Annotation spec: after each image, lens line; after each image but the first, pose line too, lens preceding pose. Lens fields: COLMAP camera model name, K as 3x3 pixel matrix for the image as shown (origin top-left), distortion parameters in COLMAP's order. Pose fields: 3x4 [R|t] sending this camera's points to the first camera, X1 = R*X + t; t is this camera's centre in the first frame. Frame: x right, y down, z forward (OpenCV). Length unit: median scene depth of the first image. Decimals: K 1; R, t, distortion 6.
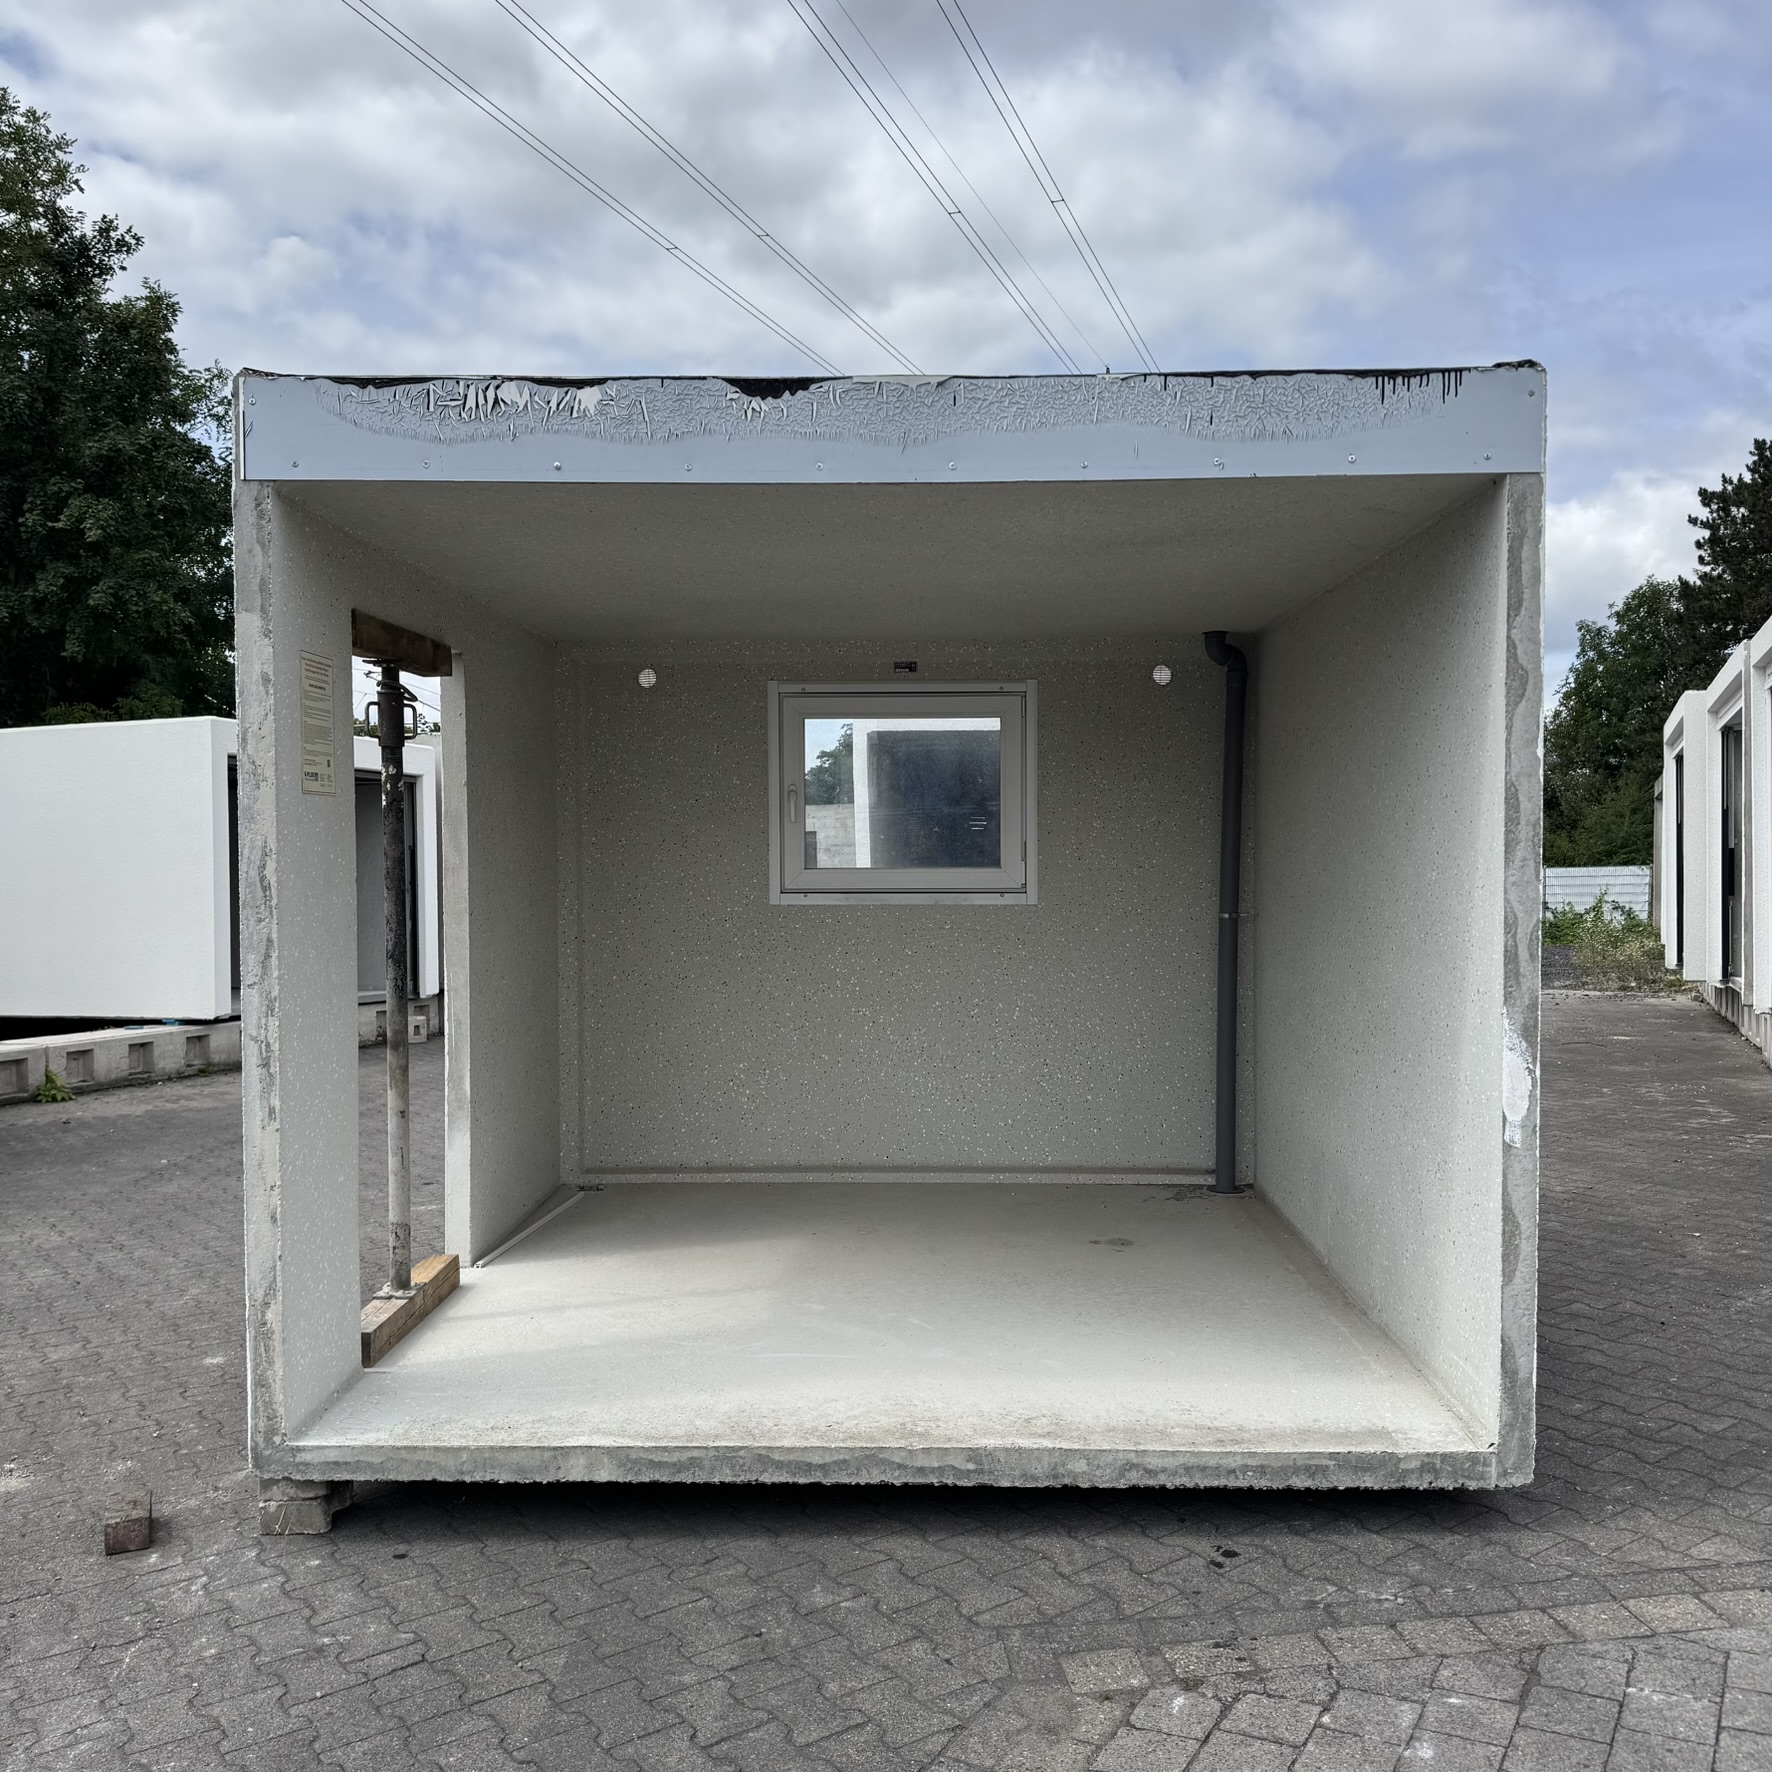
lens RADIAL K [[1640.0, 0, 886.0], [0, 1640.0, 886.0], [0, 0, 1]] dist [0.076097, -0.113502]
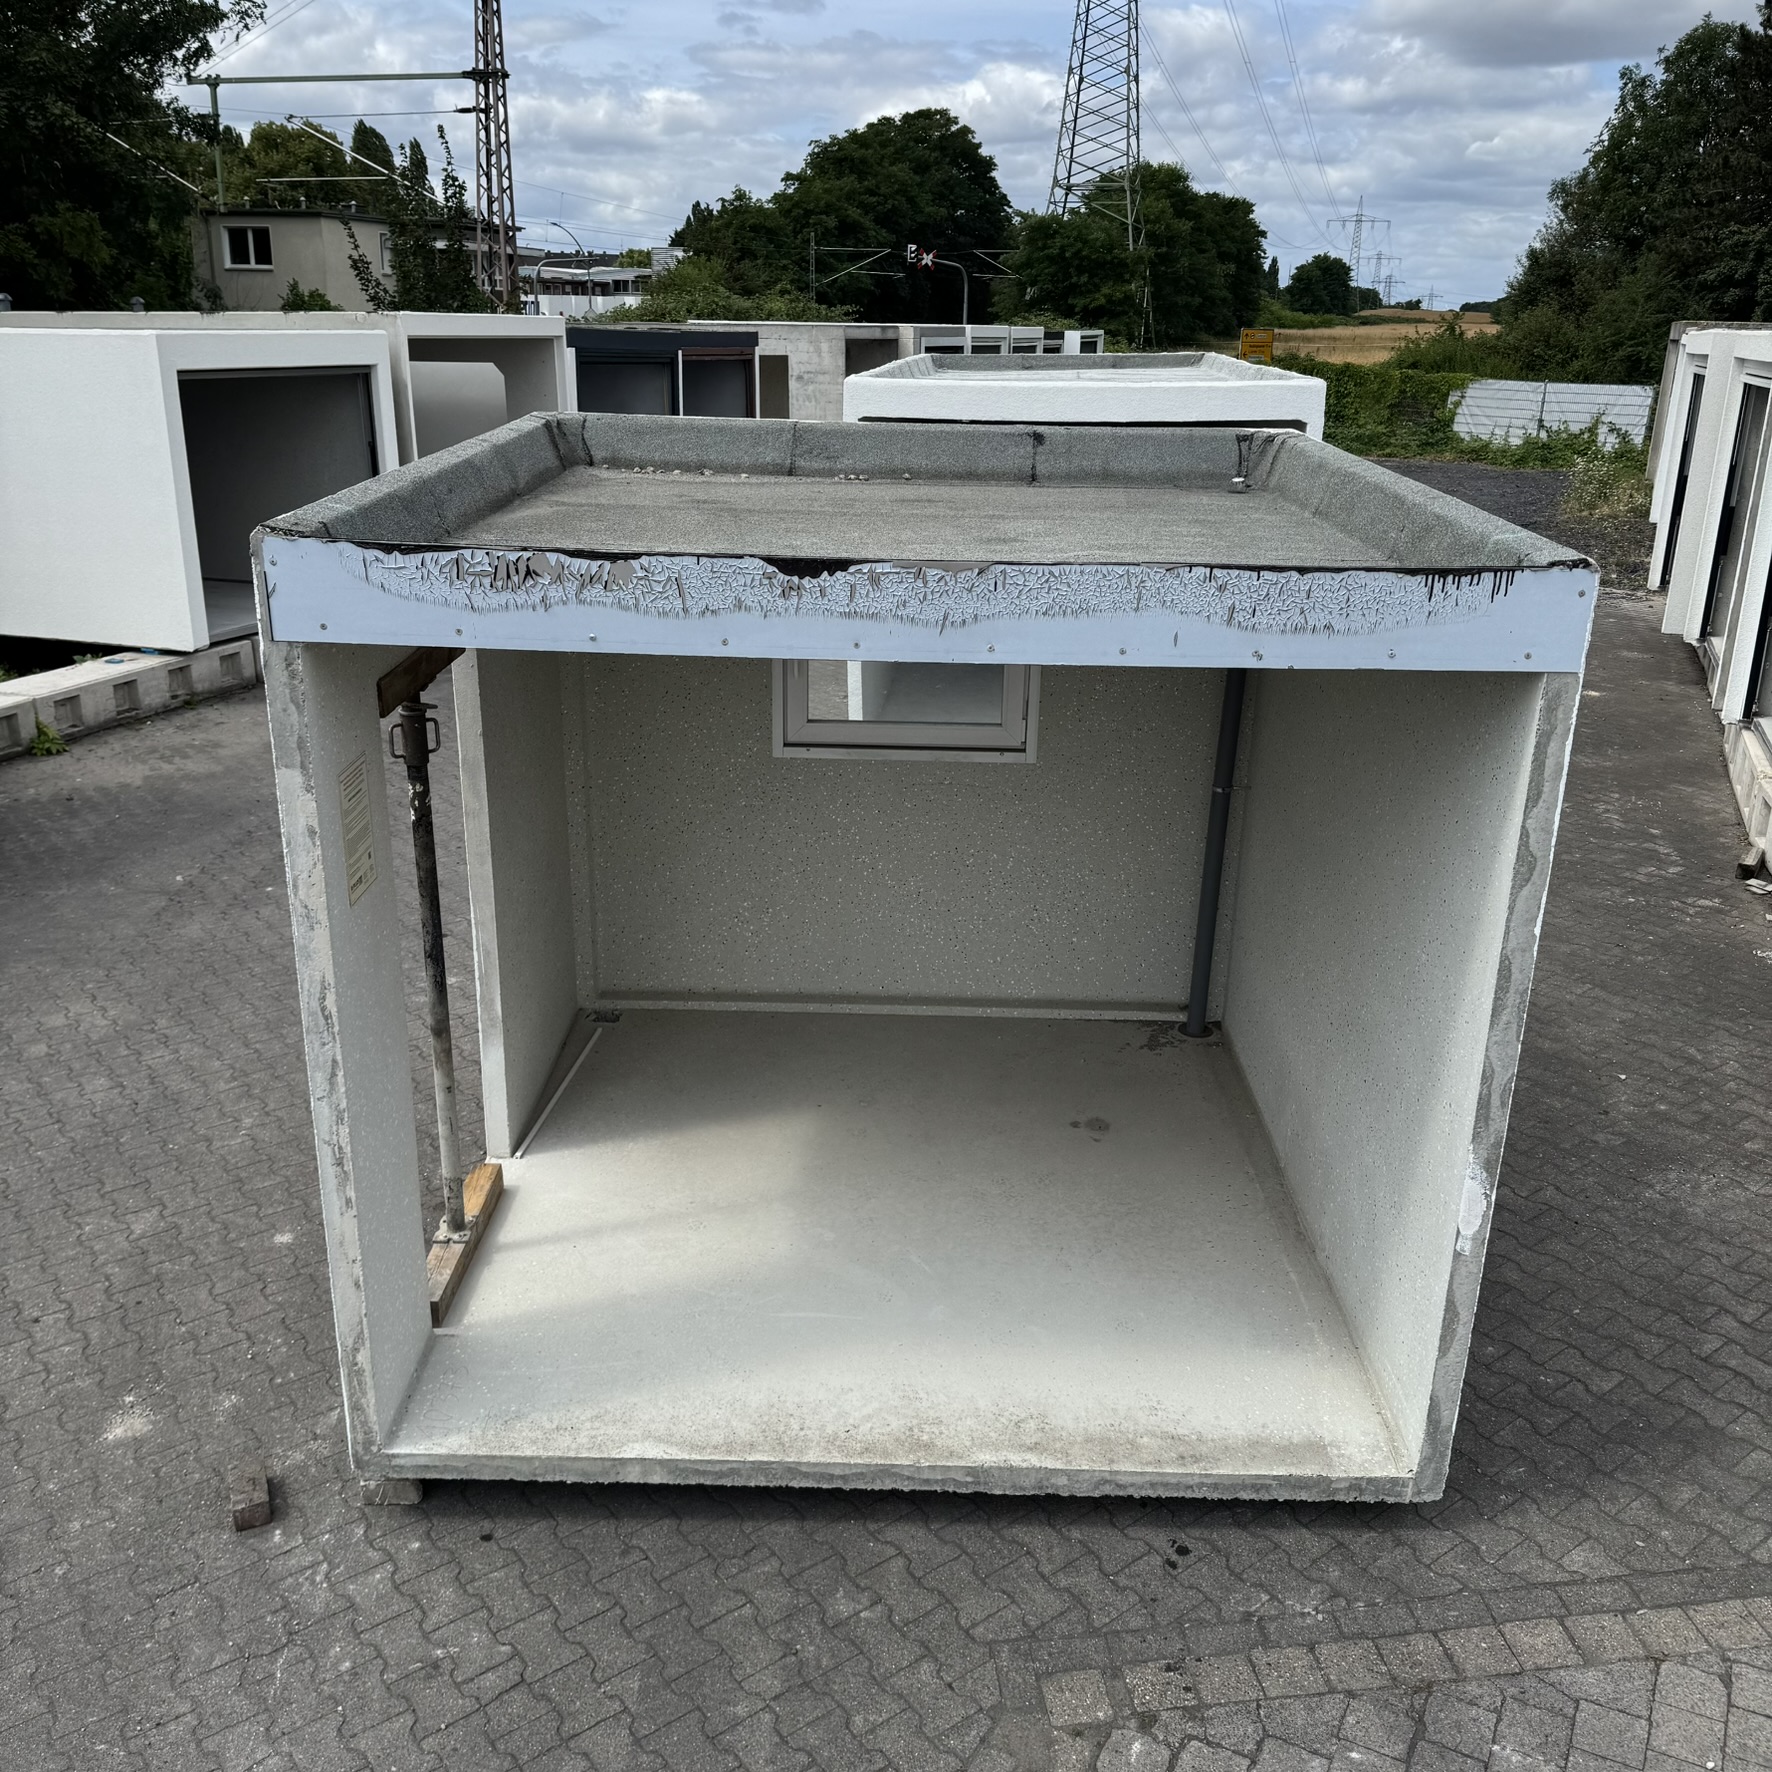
lens RADIAL K [[1645.0, 0, 875.6], [0, 1645.0, 861.8], [0, 0, 1]] dist [0.092598, -0.153388]
pose [[0.999671, 0.016850, 0.019353, -0.045569], [-0.022080, 0.949118, 0.314144, -0.436659], [-0.013075, -0.314468, 0.949178, 0.015997]]
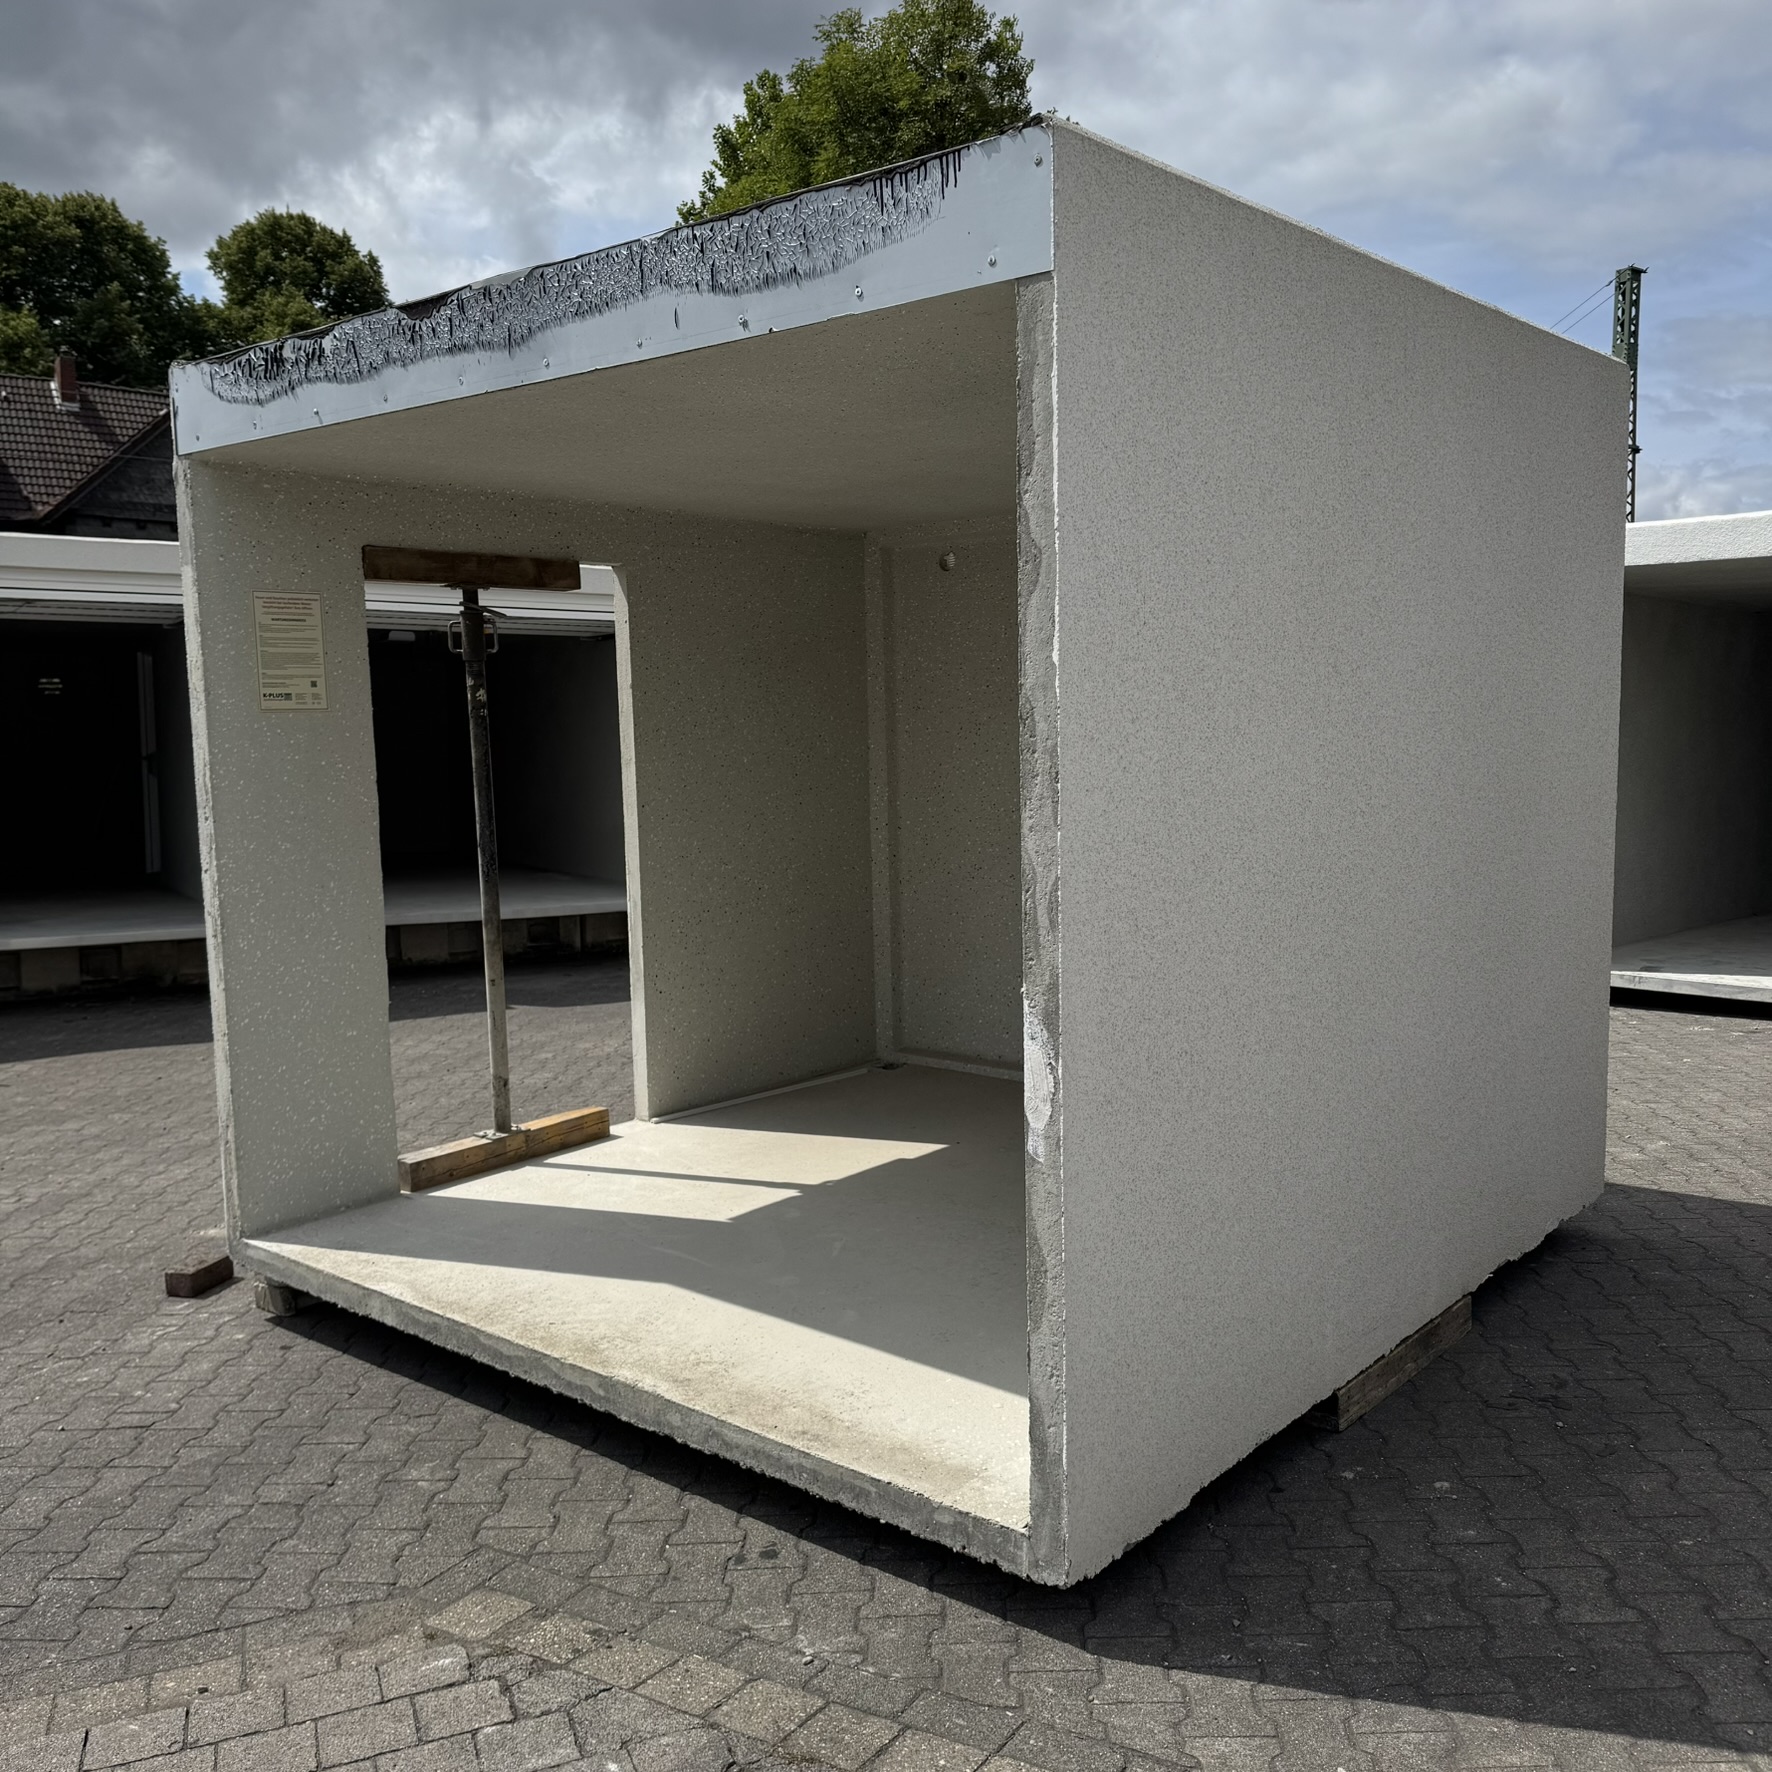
lens RADIAL K [[1629.1, 0, 907.1], [0, 1629.1, 878.6], [0, 0, 1]] dist [0.215998, -0.474326]
pose [[0.783454, 0.055886, -0.618932, 0.797053], [-0.000241, 0.995976, 0.089626, -0.046011], [0.621450, -0.070068, 0.780315, 0.356521]]
